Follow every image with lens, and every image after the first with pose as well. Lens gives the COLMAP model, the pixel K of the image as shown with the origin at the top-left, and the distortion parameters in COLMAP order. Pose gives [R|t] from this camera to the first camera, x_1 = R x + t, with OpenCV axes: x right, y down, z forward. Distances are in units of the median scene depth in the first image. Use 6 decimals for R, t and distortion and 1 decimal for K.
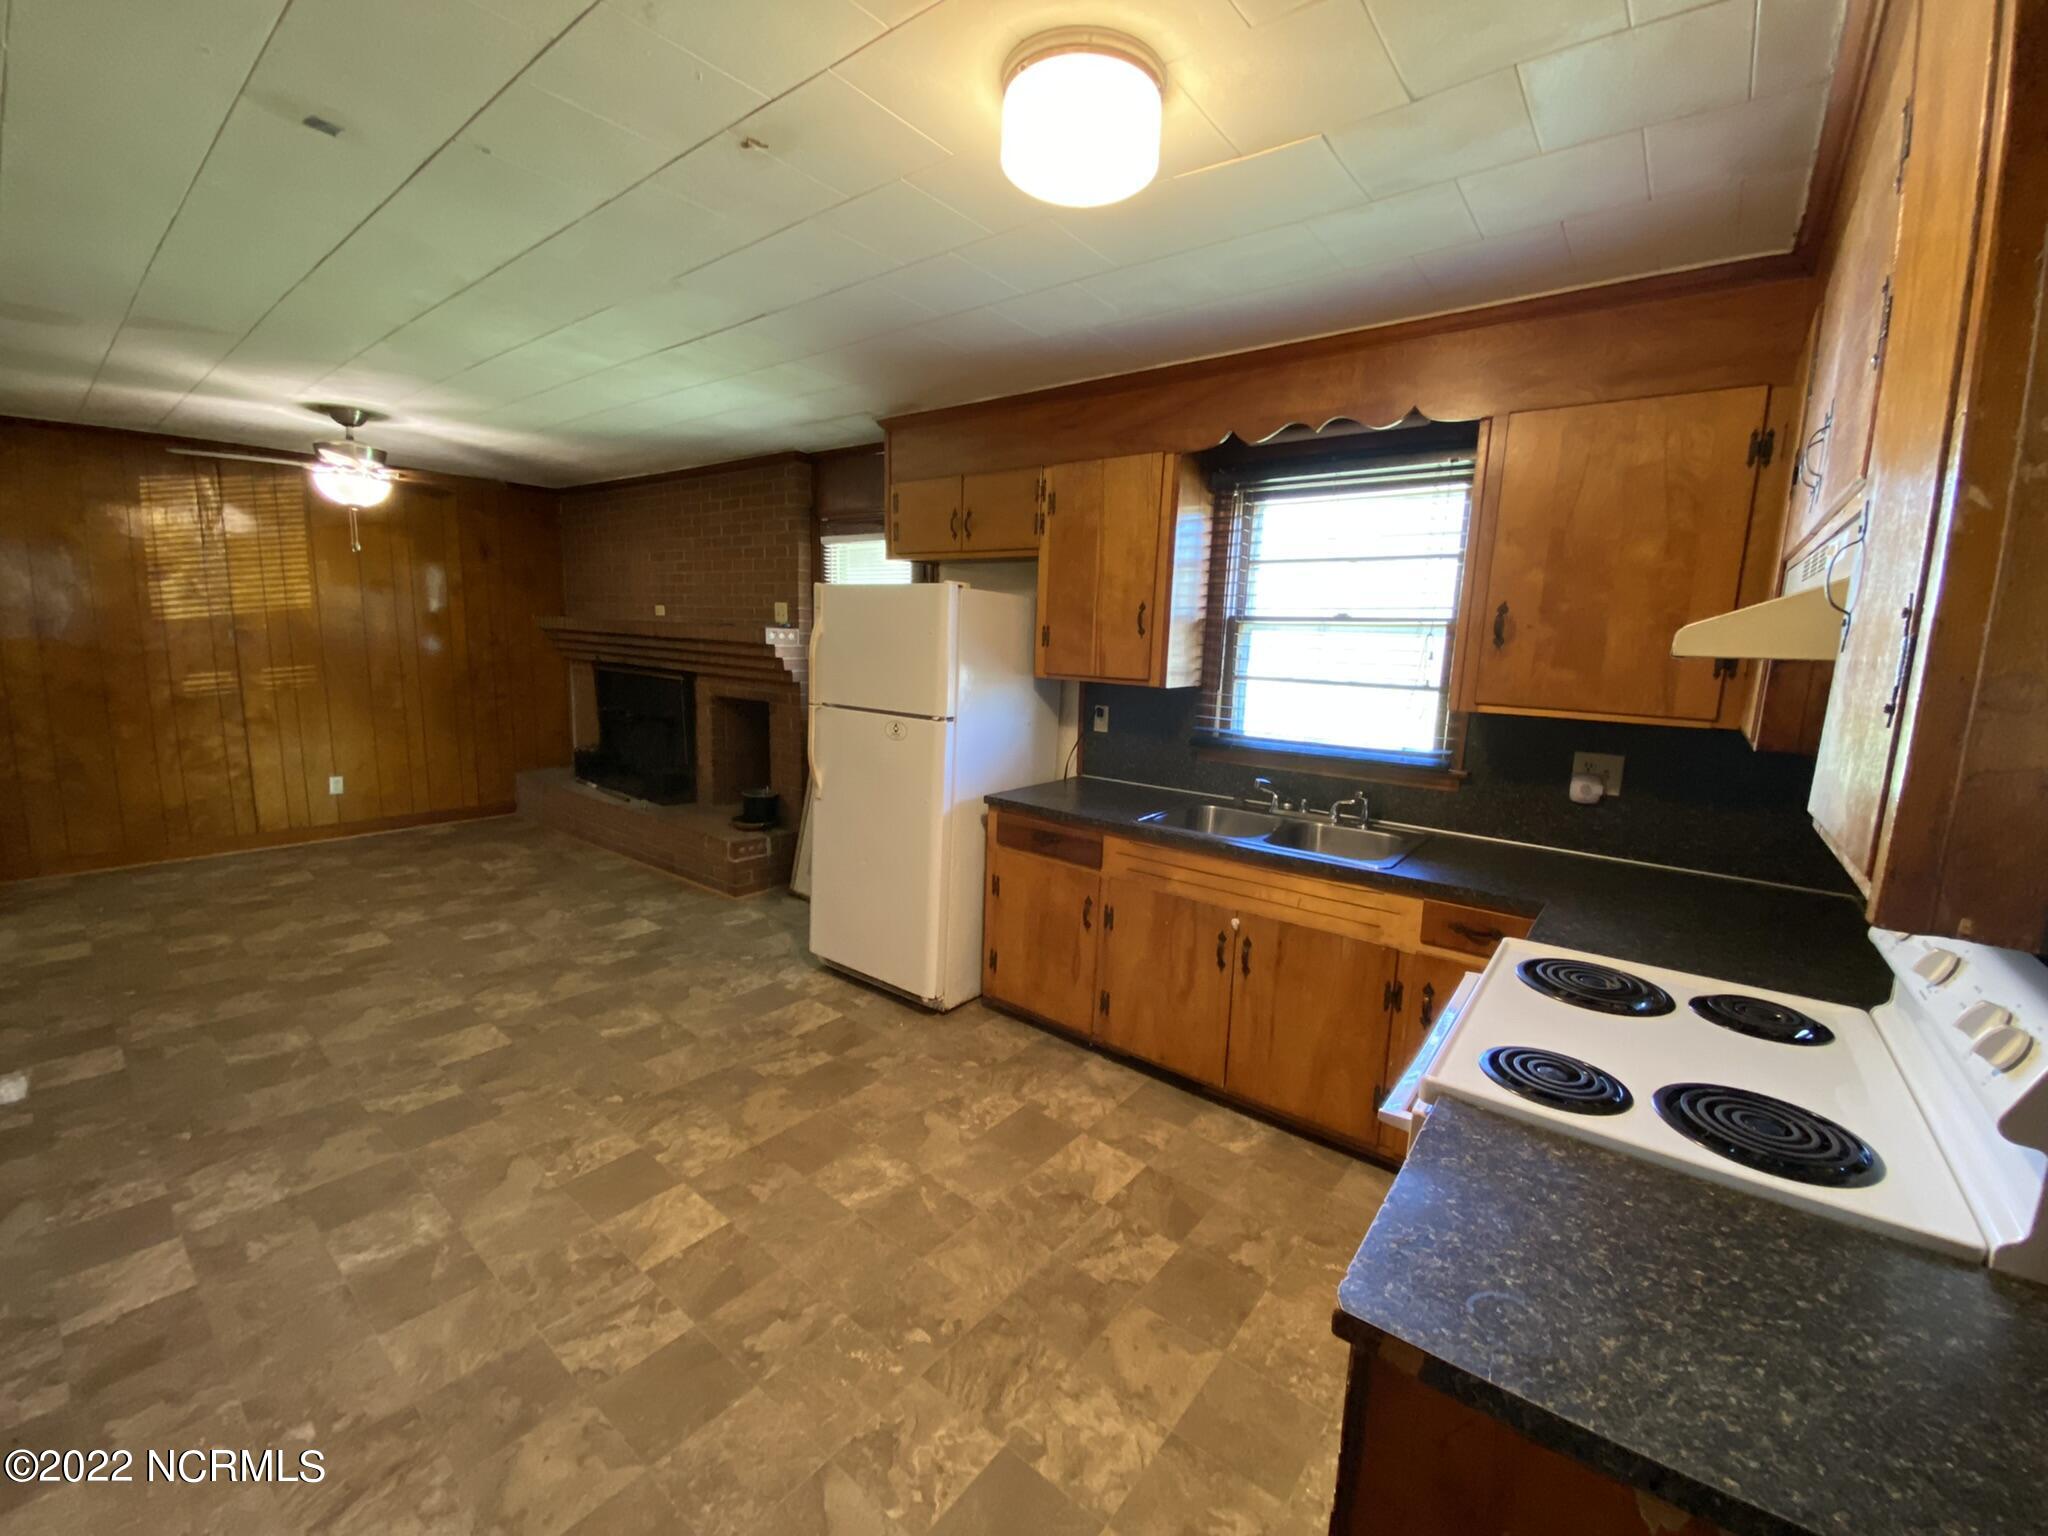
lens RADIAL K [[822.2, 0, 1039.5], [0, 822.2, 760.4], [0, 0, 1]] dist [-0.002125, -0.008214]
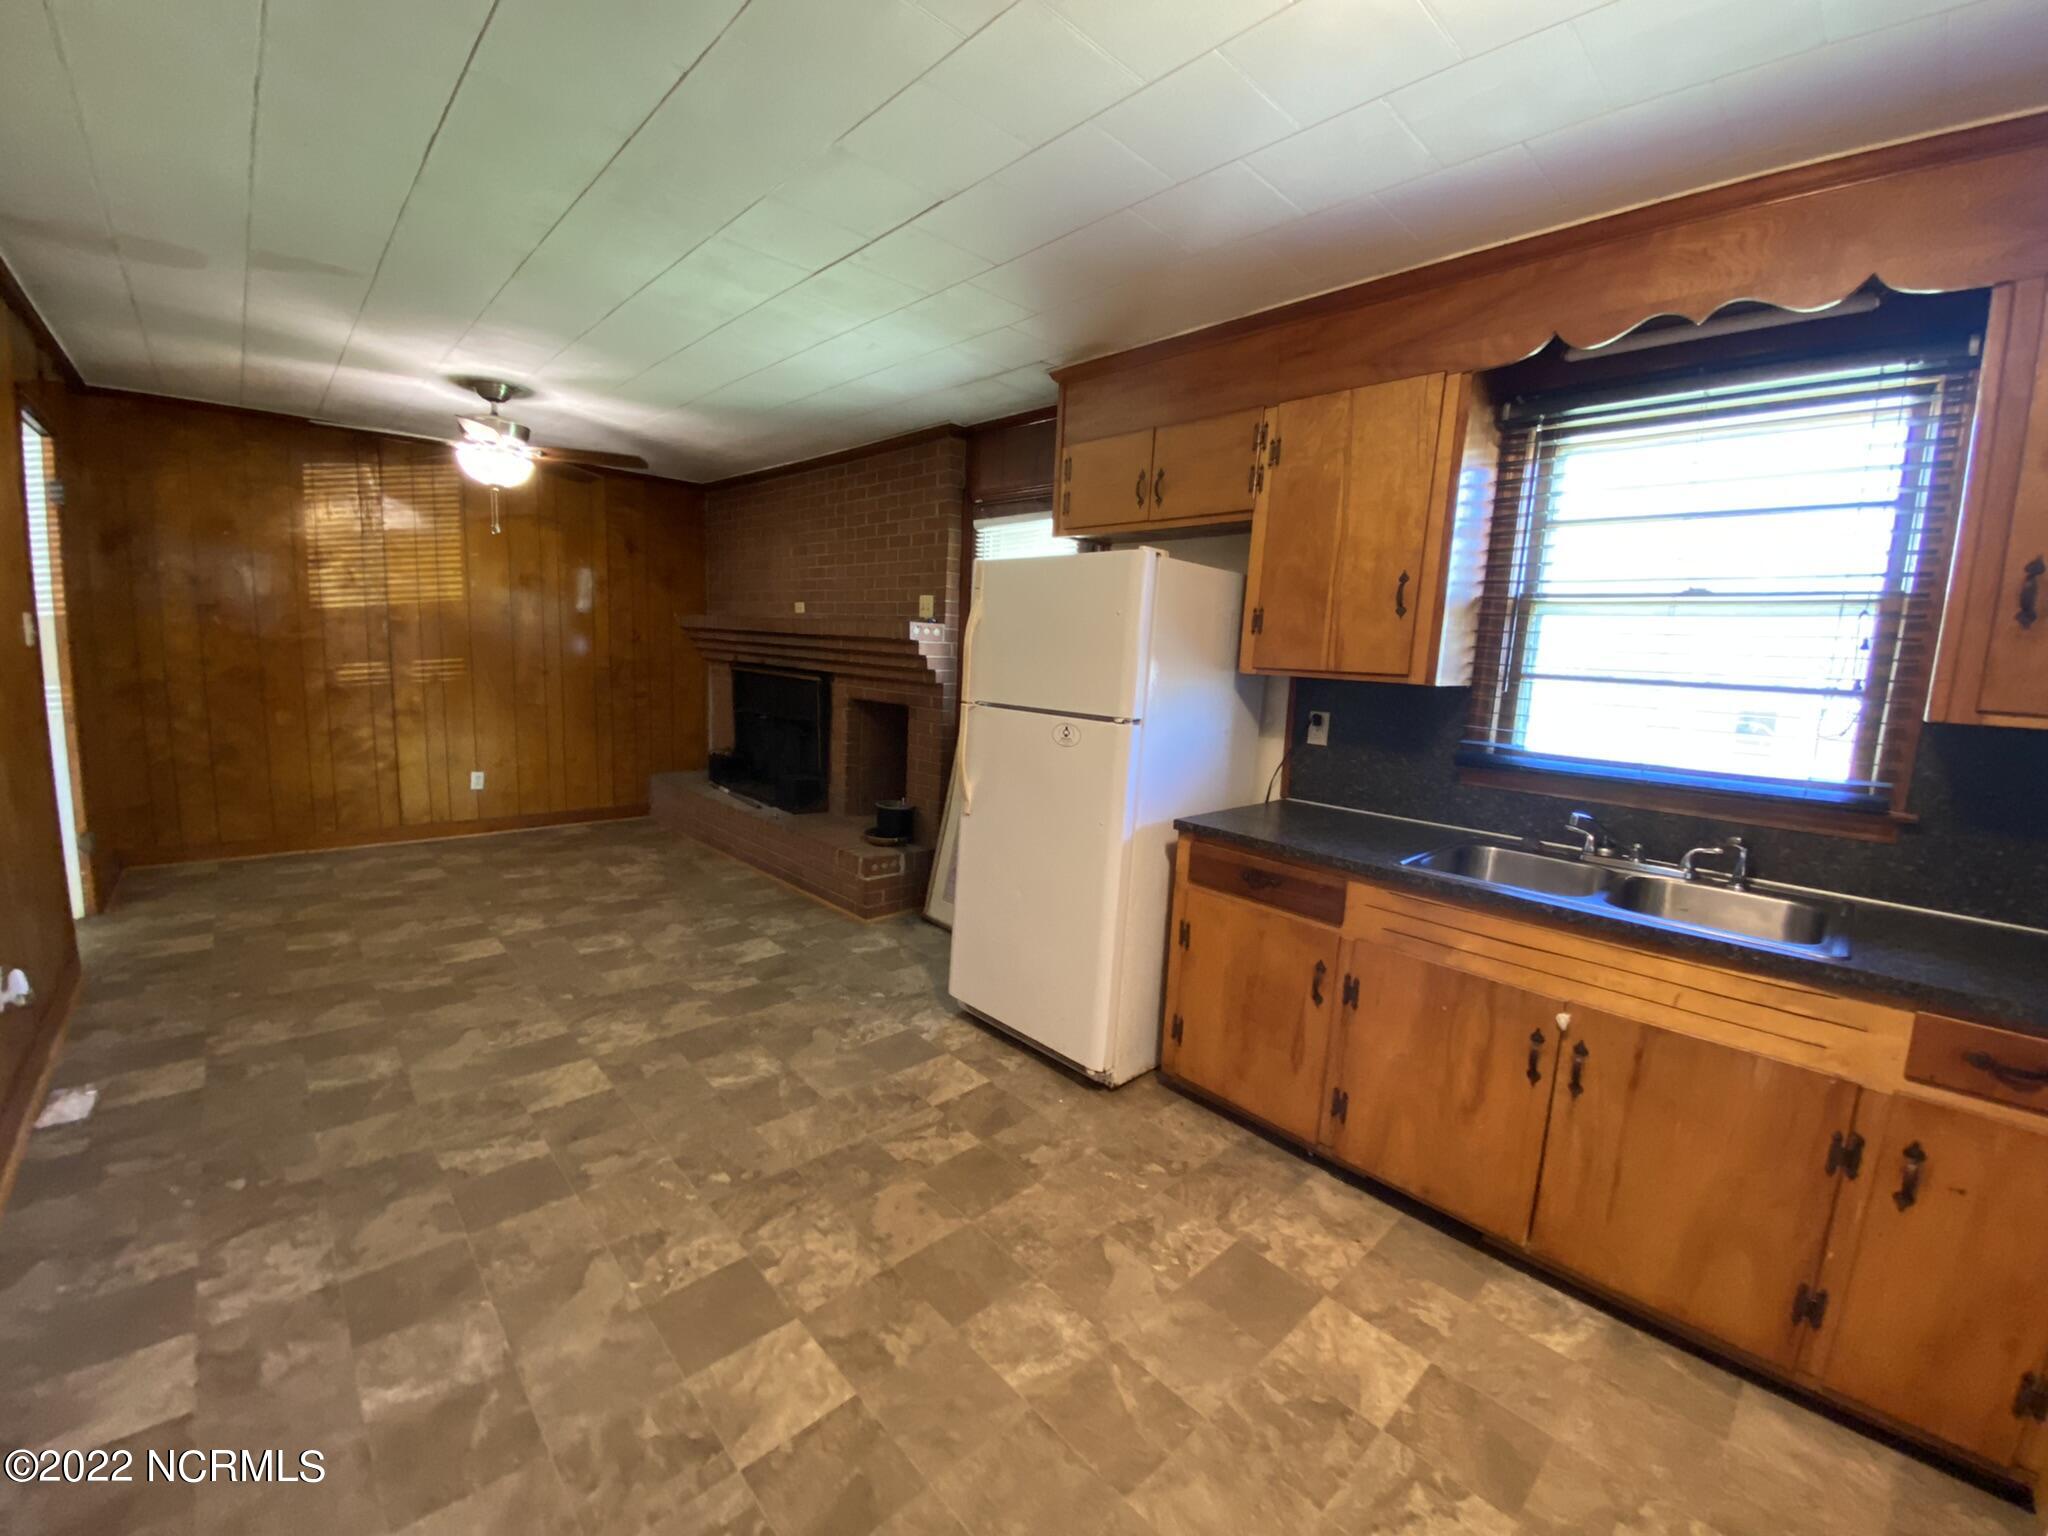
lens RADIAL K [[822.2, 0, 1037.6], [0, 822.2, 759.4], [0, 0, 1]] dist [-0.002125, -0.008214]
pose [[0.989341, 0.030930, -0.142294, -0.101462], [-0.034680, 0.999111, -0.023951, 0.009179], [0.141427, 0.028631, 0.989535, 0.221514]]
